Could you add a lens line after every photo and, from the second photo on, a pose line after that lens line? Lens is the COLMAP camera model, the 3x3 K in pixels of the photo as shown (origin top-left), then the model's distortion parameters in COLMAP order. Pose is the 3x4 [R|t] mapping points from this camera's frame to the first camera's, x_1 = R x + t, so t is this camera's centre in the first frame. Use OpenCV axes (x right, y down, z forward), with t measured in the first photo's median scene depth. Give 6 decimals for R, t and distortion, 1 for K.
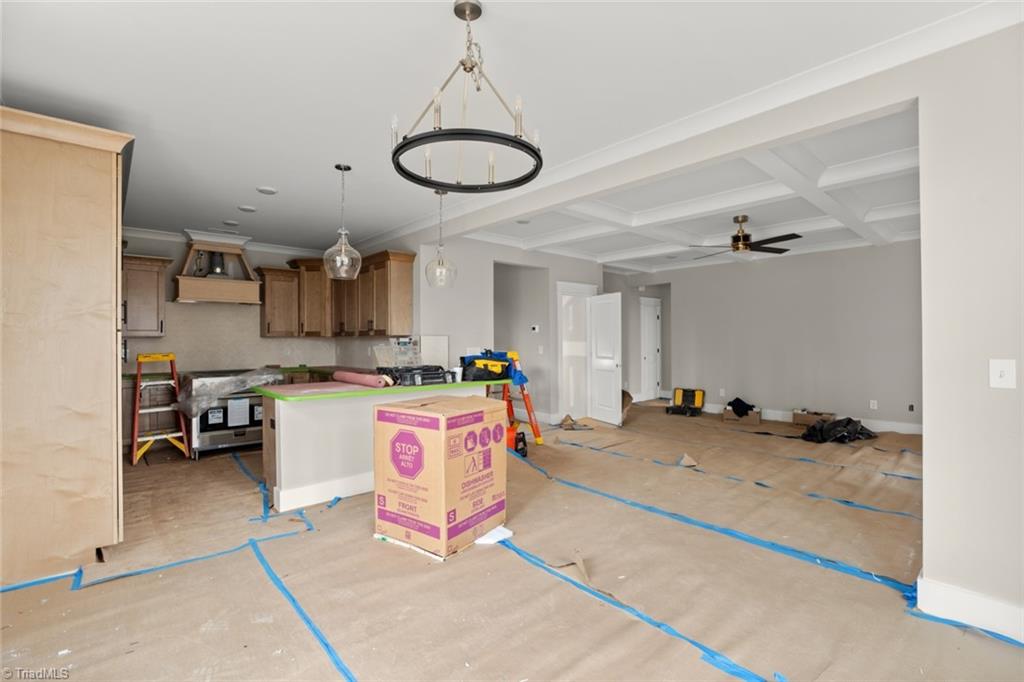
lens RADIAL K [[463.5, 0, 515.9], [0, 463.5, 339.7], [0, 0, 1]] dist [-0.022363, 0.005389]
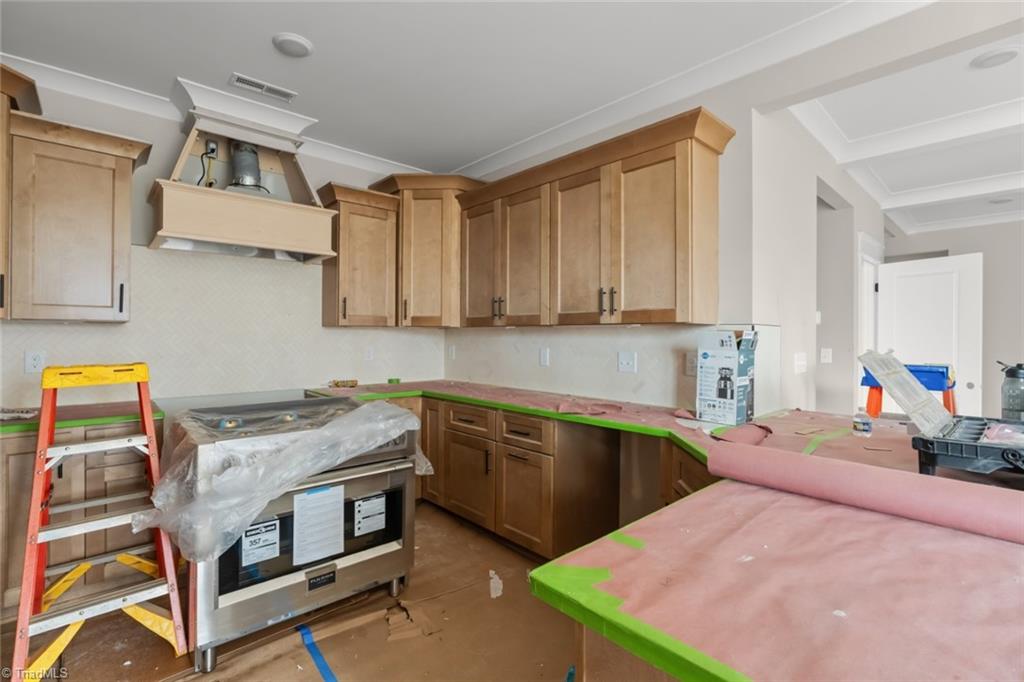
lens RADIAL K [[463.5, 0, 508.9], [0, 463.5, 336.3], [0, 0, 1]] dist [-0.022363, 0.005389]
pose [[0.999925, 0.010674, 0.006057, -0.428145], [-0.010682, 0.999942, 0.001291, 0.002969], [-0.006042, -0.001355, 0.999981, 0.591423]]
